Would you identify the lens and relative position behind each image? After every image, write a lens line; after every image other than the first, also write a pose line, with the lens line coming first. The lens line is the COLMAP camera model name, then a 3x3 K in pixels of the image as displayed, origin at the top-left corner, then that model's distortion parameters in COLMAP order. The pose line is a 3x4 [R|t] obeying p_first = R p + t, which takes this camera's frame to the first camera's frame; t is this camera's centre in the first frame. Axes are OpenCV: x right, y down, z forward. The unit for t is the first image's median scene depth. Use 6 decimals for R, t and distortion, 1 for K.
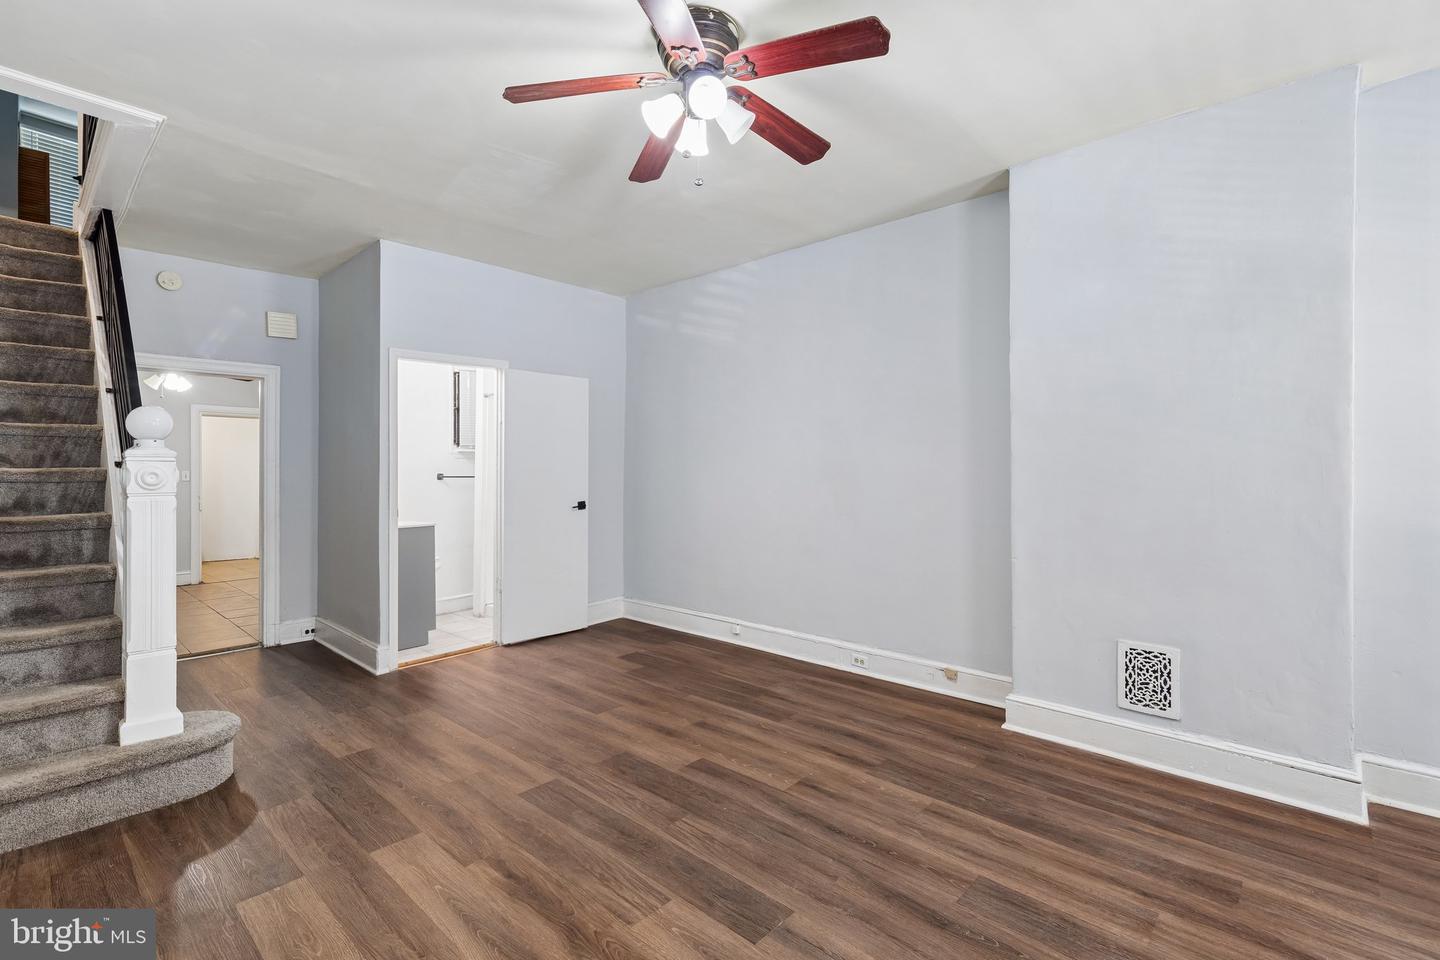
lens RADIAL K [[650.2, 0, 715.3], [0, 650.2, 474.0], [0, 0, 1]] dist [0.001312, -0.000065]
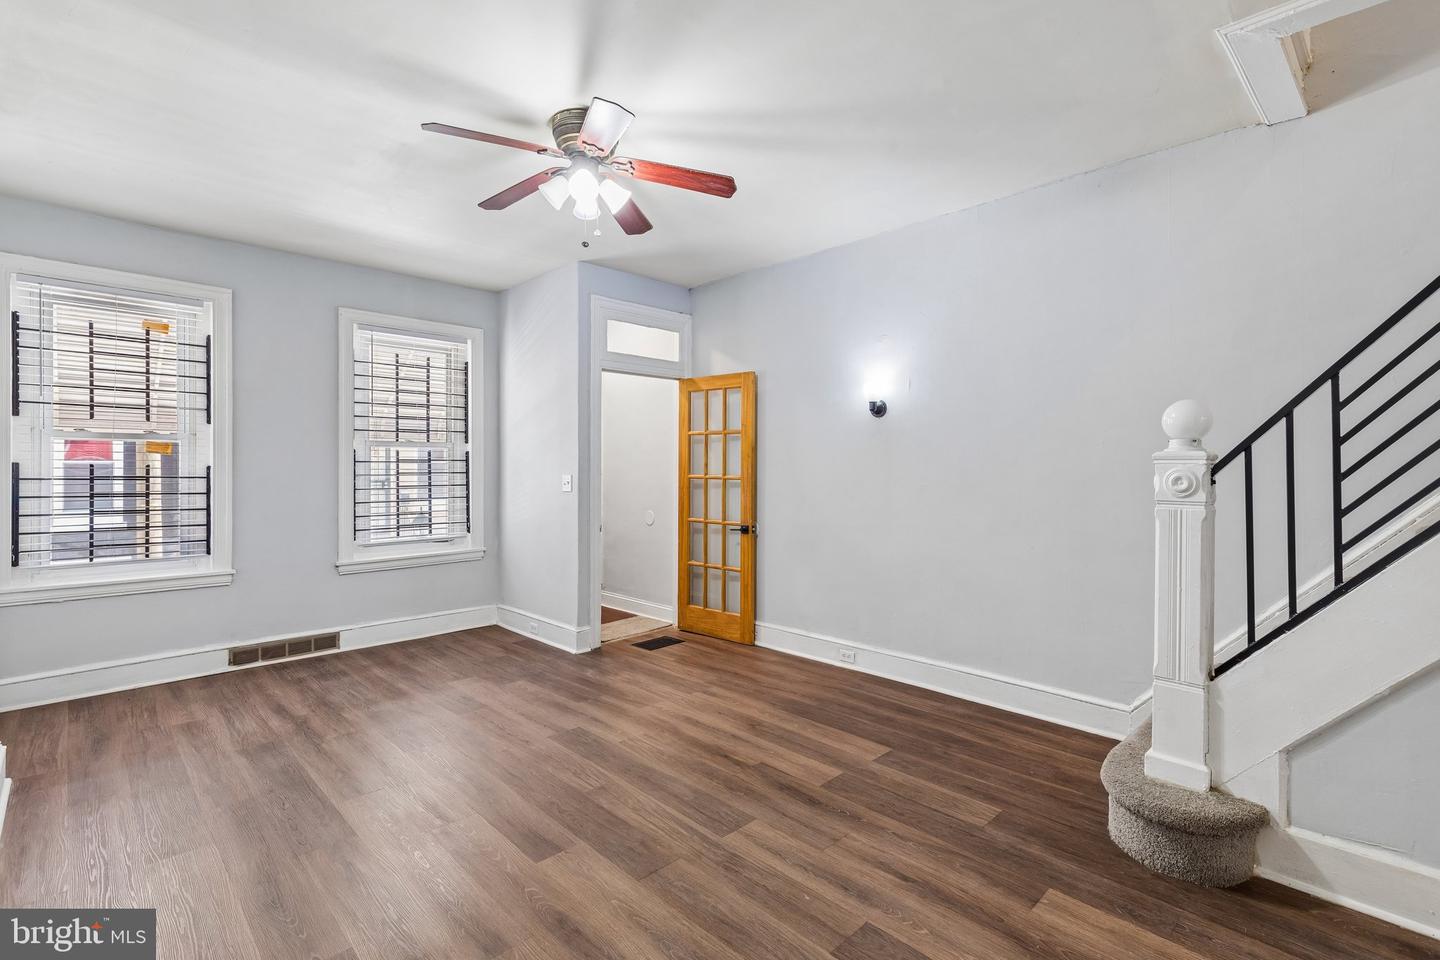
lens RADIAL K [[650.2, 0, 715.3], [0, 650.2, 474.0], [0, 0, 1]] dist [0.001312, -0.000065]
pose [[-0.998382, 0.001513, 0.056840, -0.287545], [0.002069, 0.999951, 0.009726, -0.014761], [-0.056822, 0.009828, -0.998336, 1.861483]]
